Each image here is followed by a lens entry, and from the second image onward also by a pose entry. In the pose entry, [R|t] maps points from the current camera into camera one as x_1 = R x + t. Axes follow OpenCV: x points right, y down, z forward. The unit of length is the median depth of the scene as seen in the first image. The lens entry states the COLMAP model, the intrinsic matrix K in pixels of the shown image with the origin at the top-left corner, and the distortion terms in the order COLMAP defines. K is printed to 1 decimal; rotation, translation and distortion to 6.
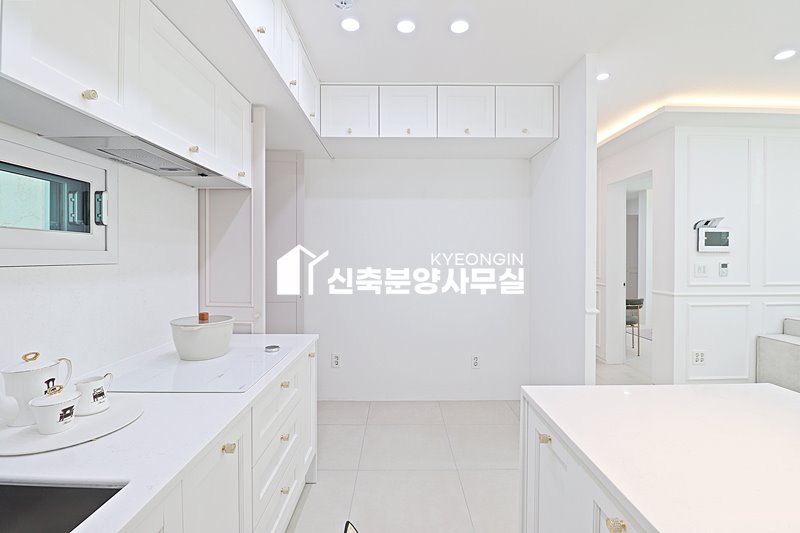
lens RADIAL K [[377.6, 0, 400.2], [0, 377.6, 268.8], [0, 0, 1]] dist [-0.001118, -0.019136]
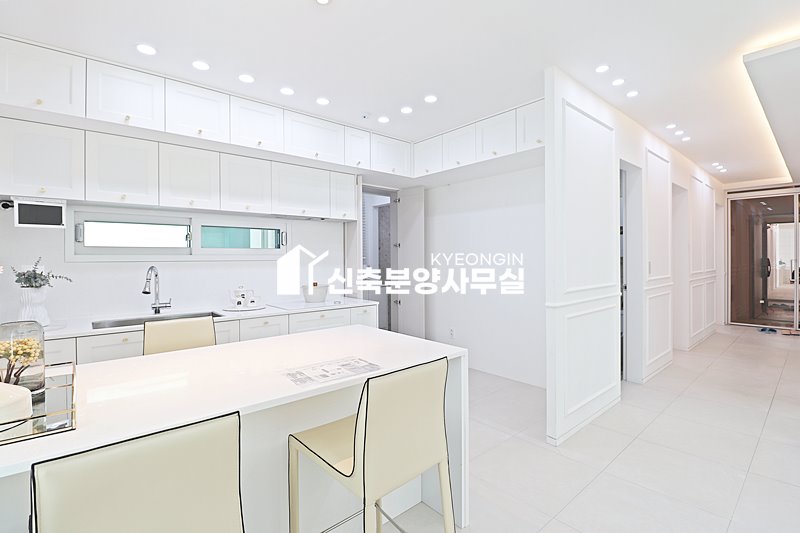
lens RADIAL K [[369.9, 0, 400.7], [0, 369.9, 259.2], [0, 0, 1]] dist [-0.001362, -0.015490]
pose [[0.654176, -0.002265, -0.756339, 0.708819], [-0.007994, 0.999919, -0.009908, -0.005306], [0.756300, 0.012527, 0.654104, -0.009387]]
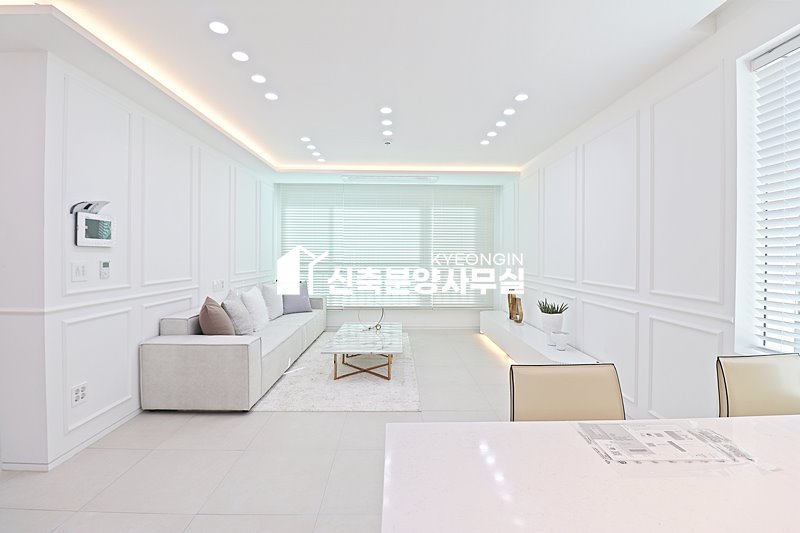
lens RADIAL K [[379.0, 0, 401.9], [0, 379.0, 257.5], [0, 0, 1]] dist [-0.002176, -0.000756]
pose [[-0.020506, -0.008082, 0.999757, 0.069605], [0.016047, 0.999836, 0.008412, -0.019653], [-0.999661, 0.016215, -0.020373, 0.401050]]
